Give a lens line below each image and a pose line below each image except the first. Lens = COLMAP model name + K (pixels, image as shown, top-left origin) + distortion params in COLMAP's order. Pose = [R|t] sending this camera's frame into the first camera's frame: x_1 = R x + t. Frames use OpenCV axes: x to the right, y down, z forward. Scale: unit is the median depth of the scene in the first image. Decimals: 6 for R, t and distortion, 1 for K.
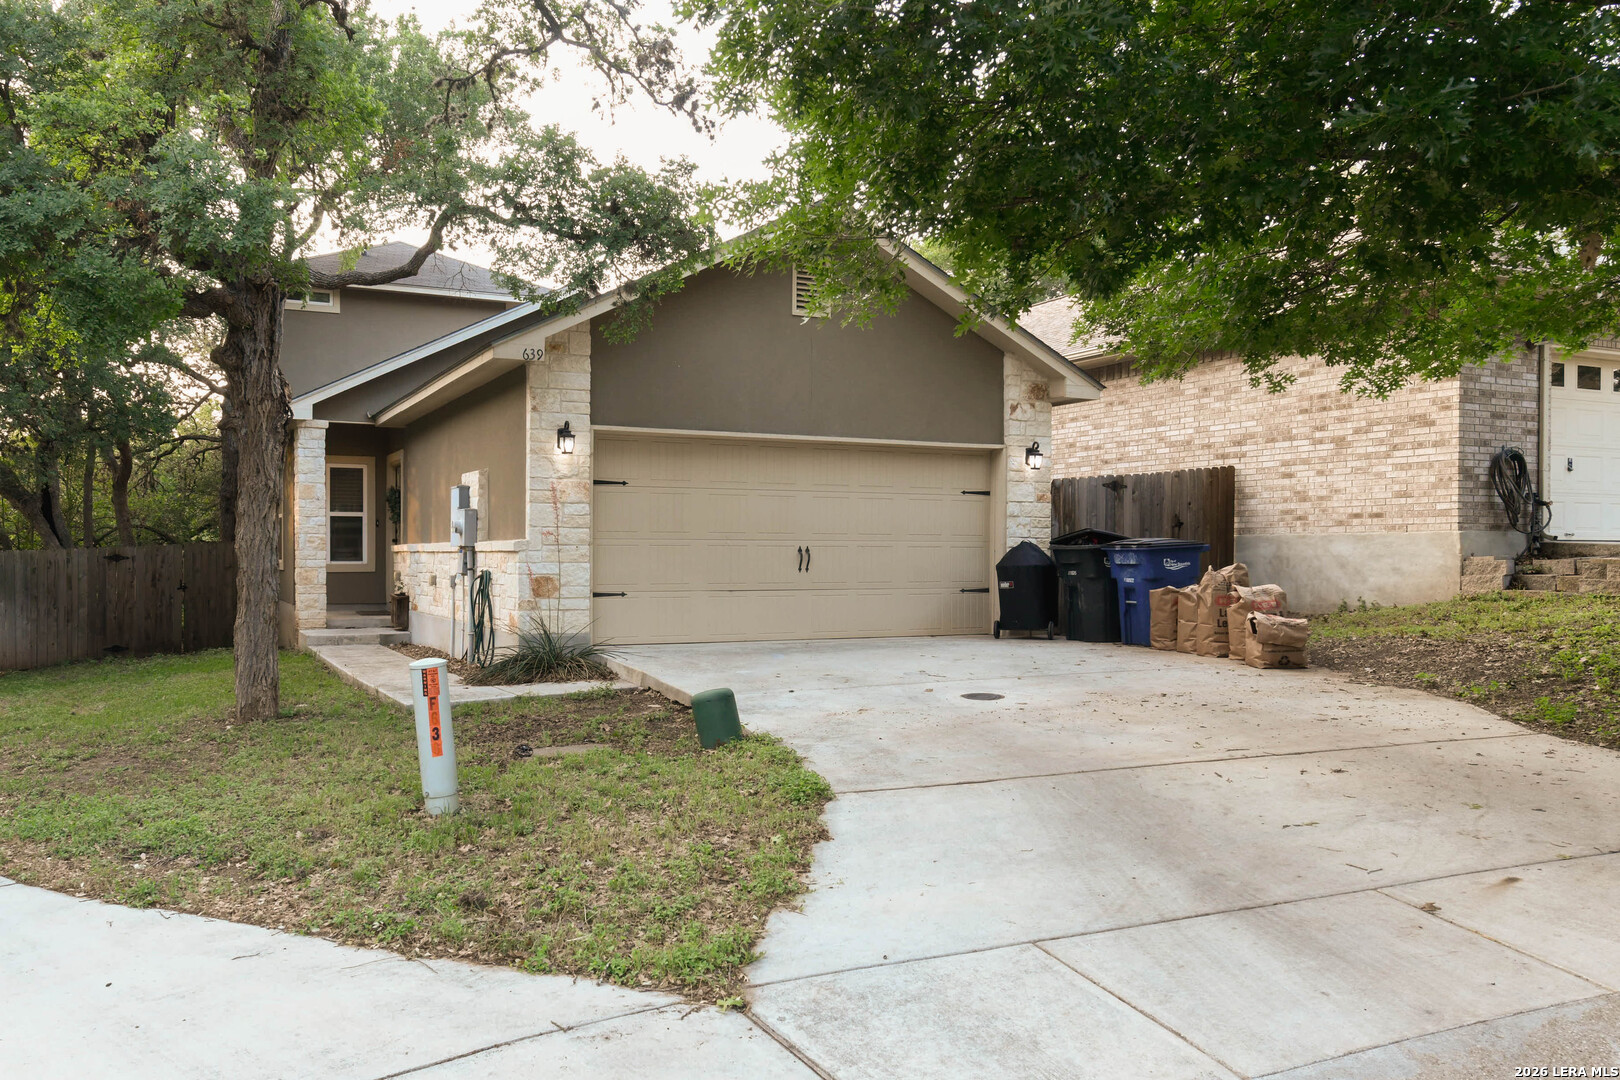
lens RADIAL K [[1070.5, 0, 805.4], [0, 1070.5, 536.9], [0, 0, 1]] dist [0.007199, 0.000913]
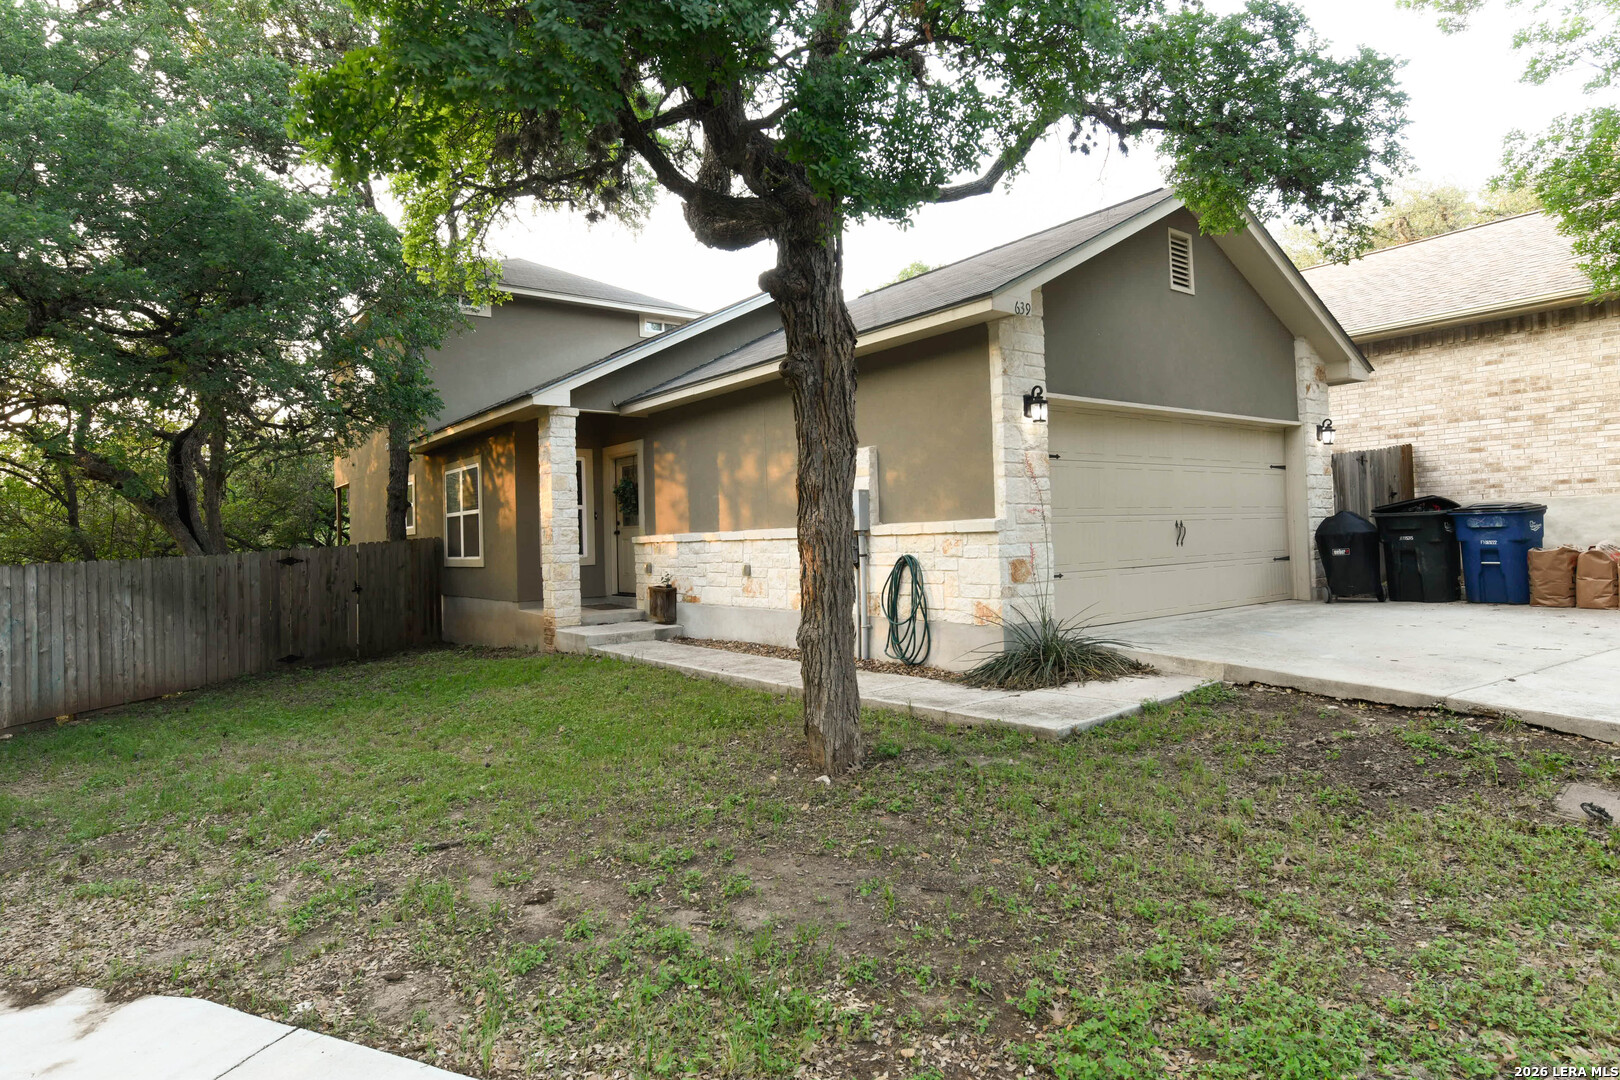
lens RADIAL K [[778.8, 0, 809.8], [0, 778.8, 508.2], [0, 0, 1]] dist [0.002367, 0.000363]
pose [[0.980546, -0.025354, 0.194644, -0.444166], [0.030384, 0.999276, -0.022903, 0.003327], [-0.193922, 0.028372, 0.980607, 0.324685]]
